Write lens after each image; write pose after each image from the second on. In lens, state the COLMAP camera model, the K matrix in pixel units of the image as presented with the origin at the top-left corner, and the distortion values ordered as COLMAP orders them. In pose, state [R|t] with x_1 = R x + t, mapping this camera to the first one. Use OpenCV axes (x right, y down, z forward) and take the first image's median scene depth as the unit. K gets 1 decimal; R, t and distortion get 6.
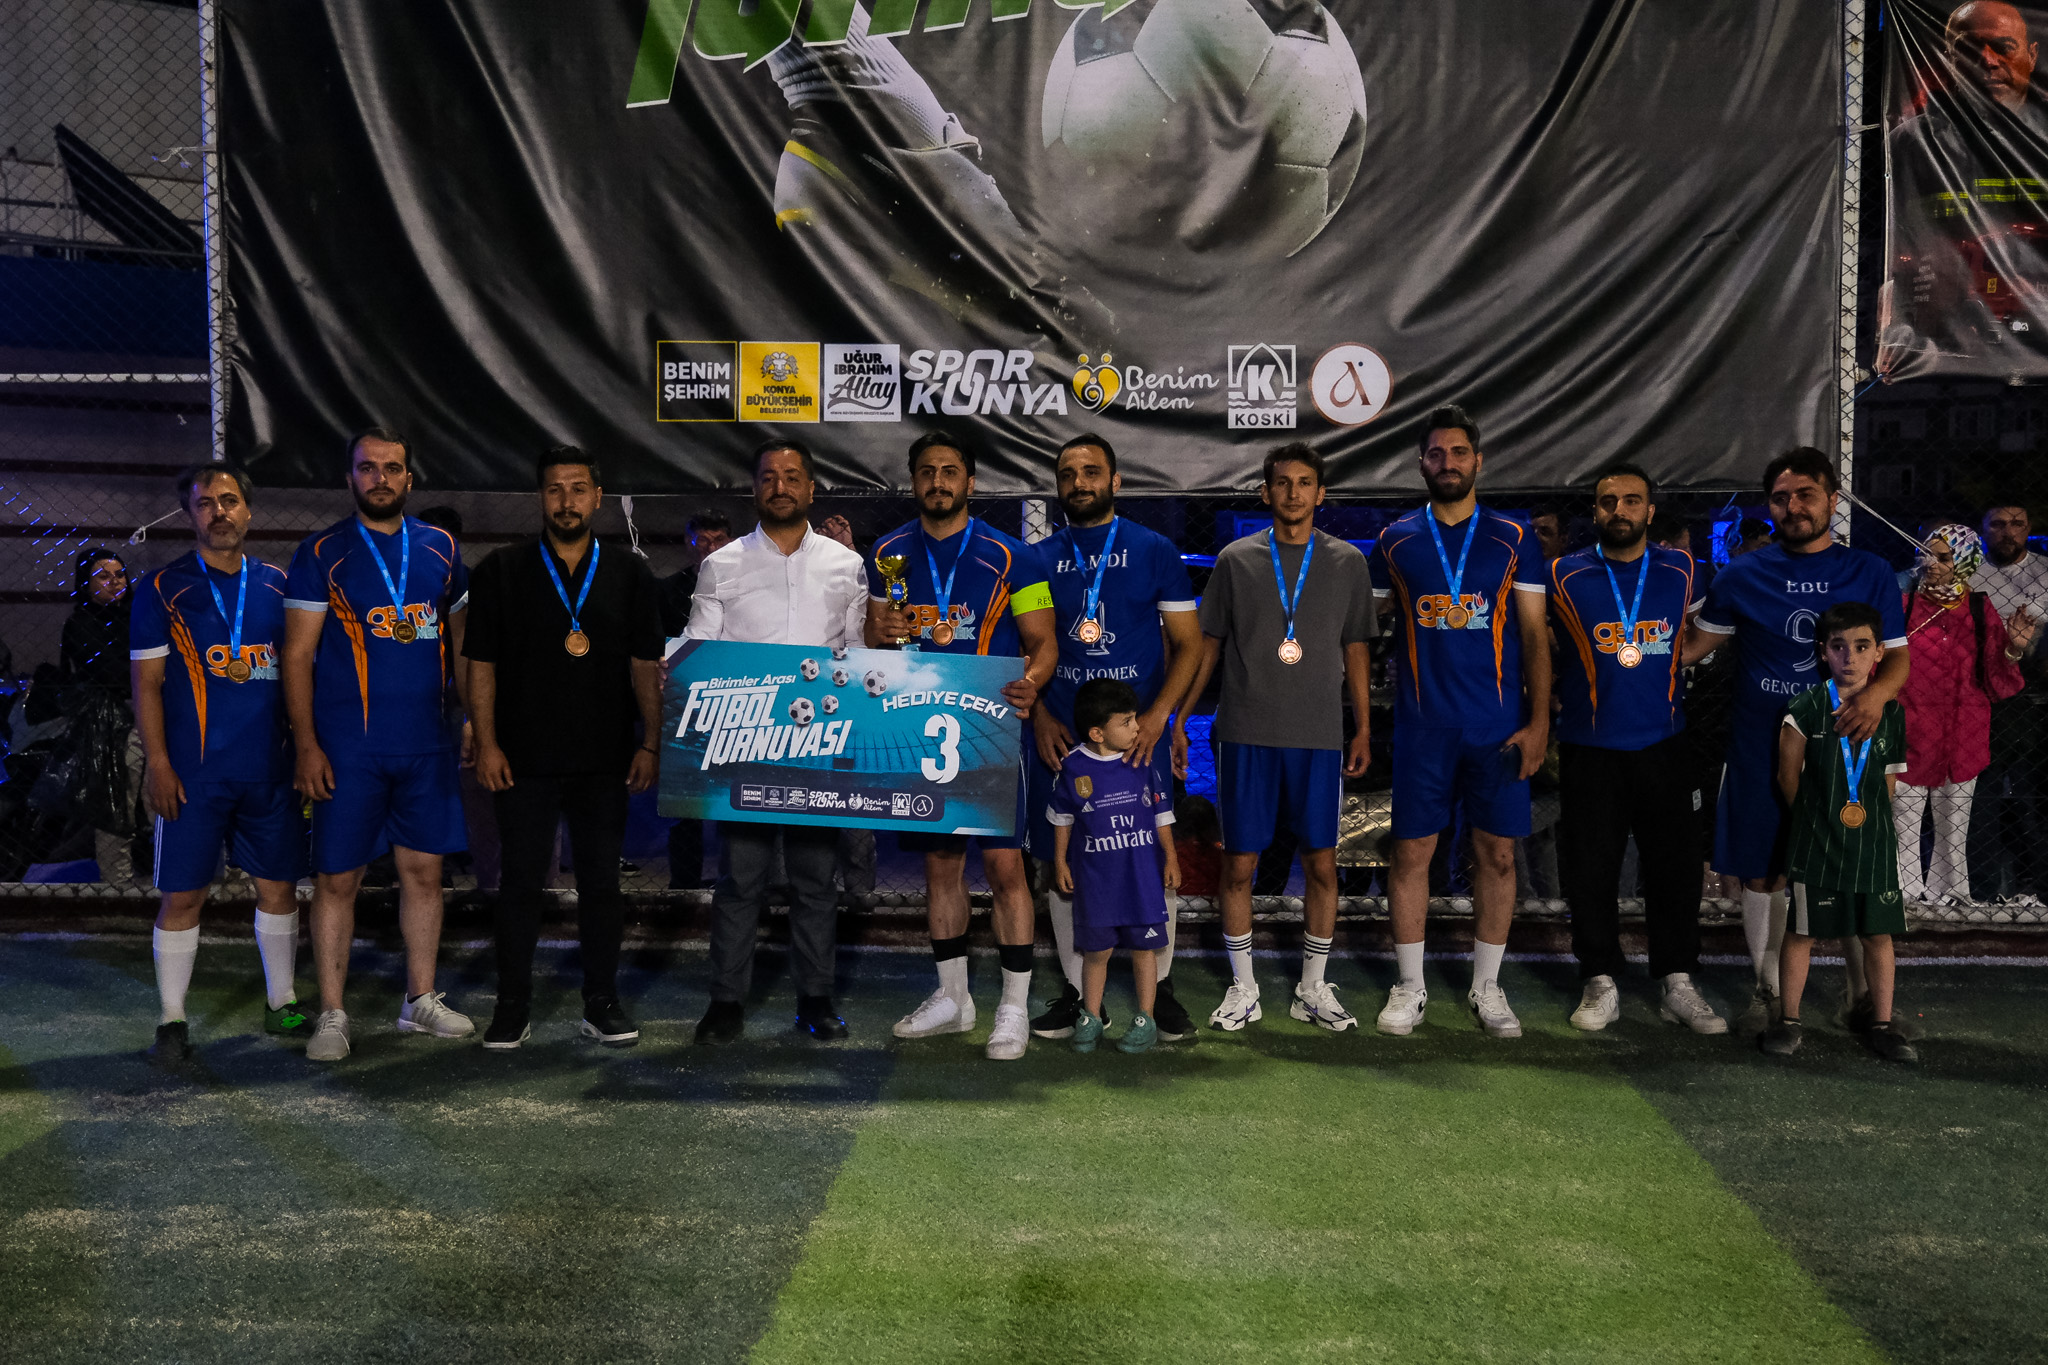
lens RADIAL K [[2123.3, 0, 1026.7], [0, 2123.3, 680.9], [0, 0, 1]] dist [-0.015281, 0.000000]
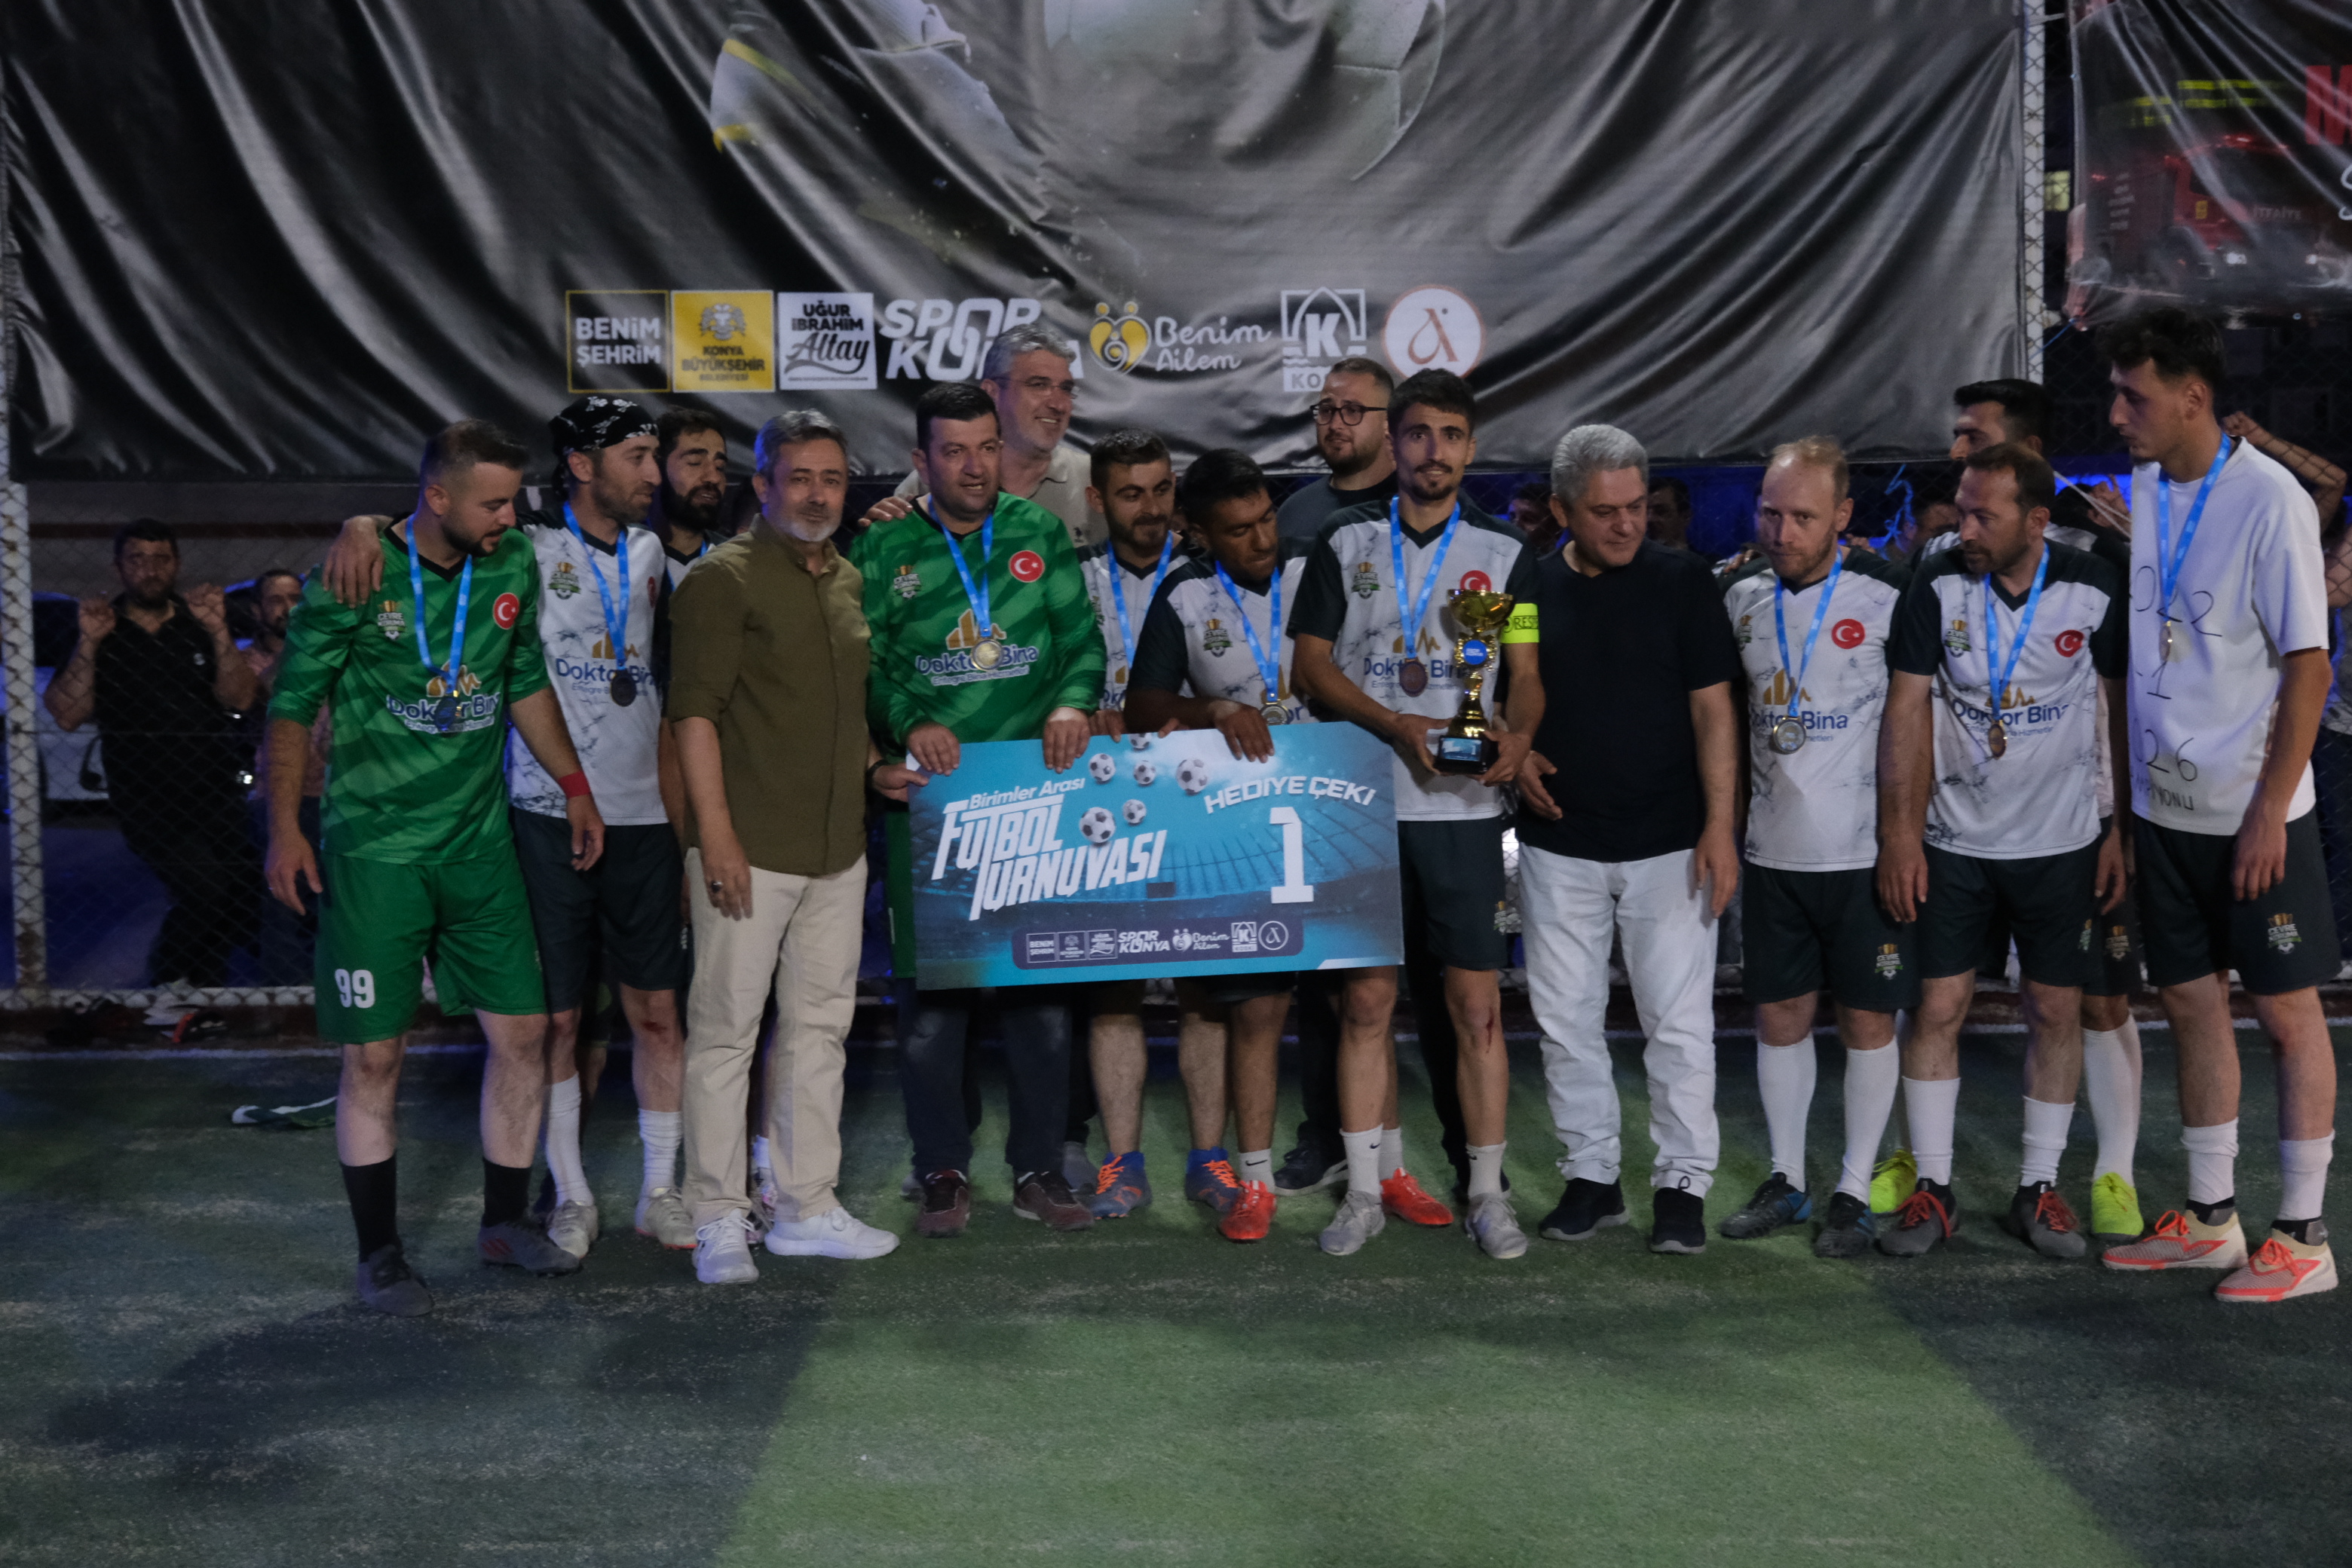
lens RADIAL K [[3438.6, 0, 1317.0], [0, 3438.6, 776.1], [0, 0, 1]] dist [-0.003983, 0.000000]
pose [[0.997488, -0.020209, 0.067889, 0.015855], [0.018604, 0.999534, 0.024190, -0.004398], [-0.068346, -0.022866, 0.997400, -0.313480]]
